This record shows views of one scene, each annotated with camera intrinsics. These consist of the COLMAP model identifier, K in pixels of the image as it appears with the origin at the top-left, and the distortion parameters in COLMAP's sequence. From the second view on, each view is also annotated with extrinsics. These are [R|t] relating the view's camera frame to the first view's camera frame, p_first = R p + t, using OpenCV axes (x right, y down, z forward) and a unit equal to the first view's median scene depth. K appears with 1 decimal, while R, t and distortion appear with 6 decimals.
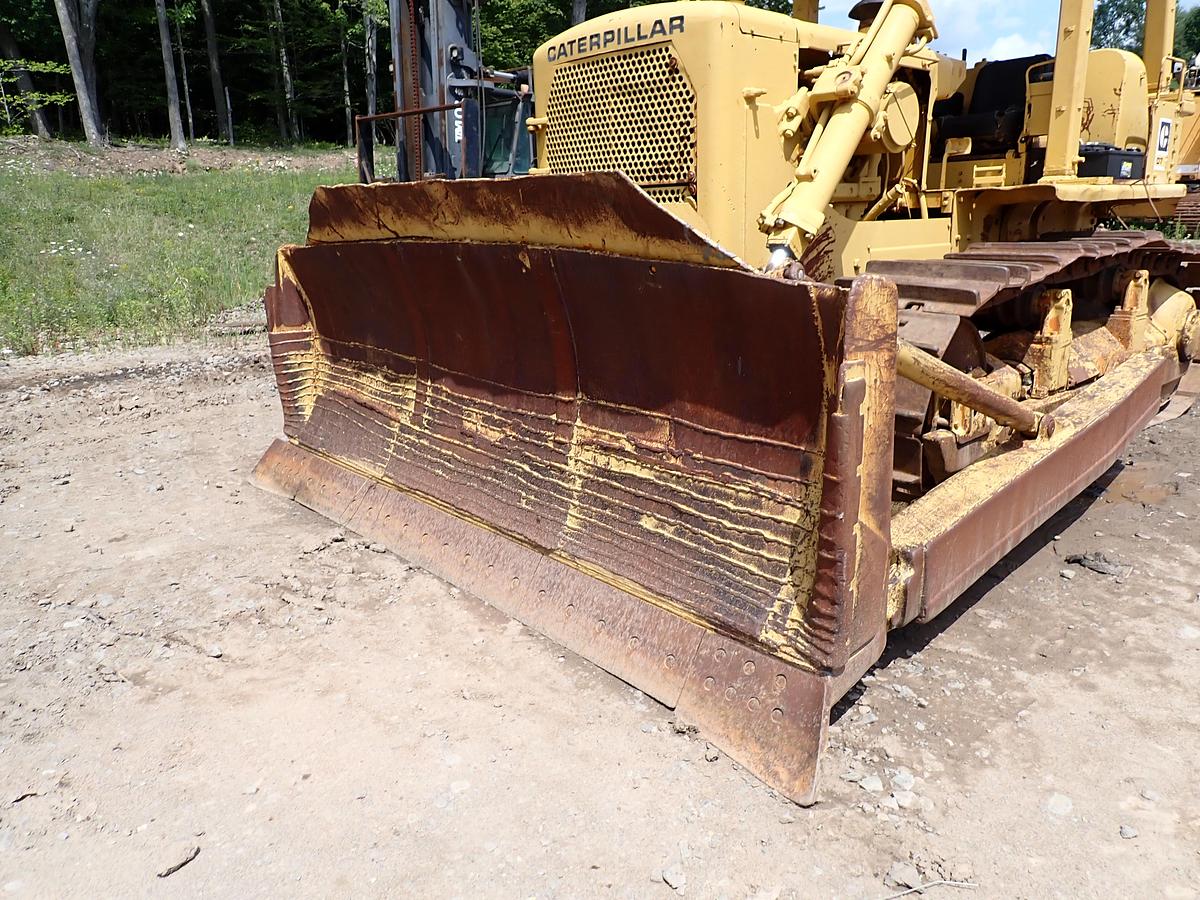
lens RADIAL K [[880.0, 0, 615.0], [0, 880.0, 445.8], [0, 0, 1]] dist [0.009629, 0.002379]
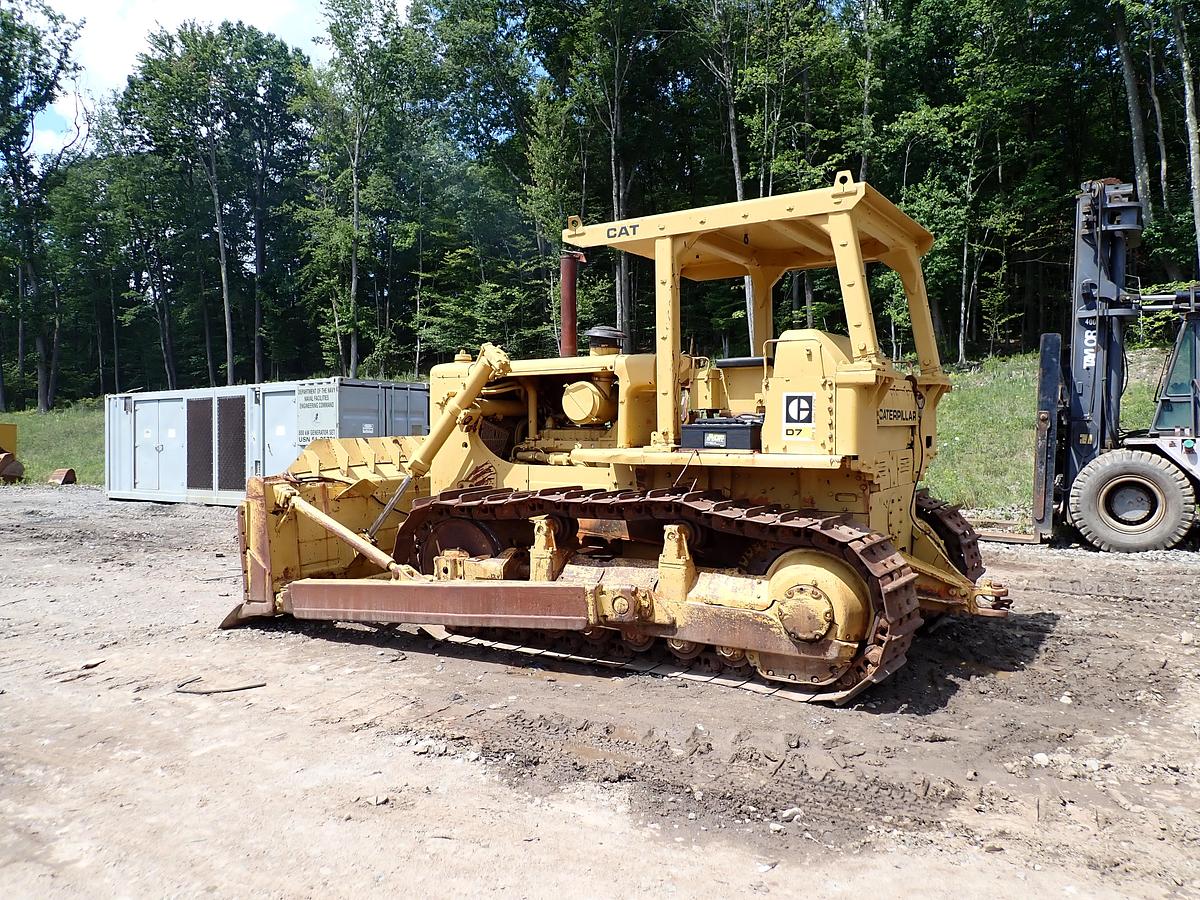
lens RADIAL K [[885.6, 0, 589.3], [0, 885.6, 446.5], [0, 0, 1]] dist [0.032966, -0.009112]
pose [[0.242557, 0.052878, -0.968695, 2.292932], [-0.253309, 0.967327, -0.010624, -0.351335], [0.936483, 0.247956, 0.248027, 0.794792]]
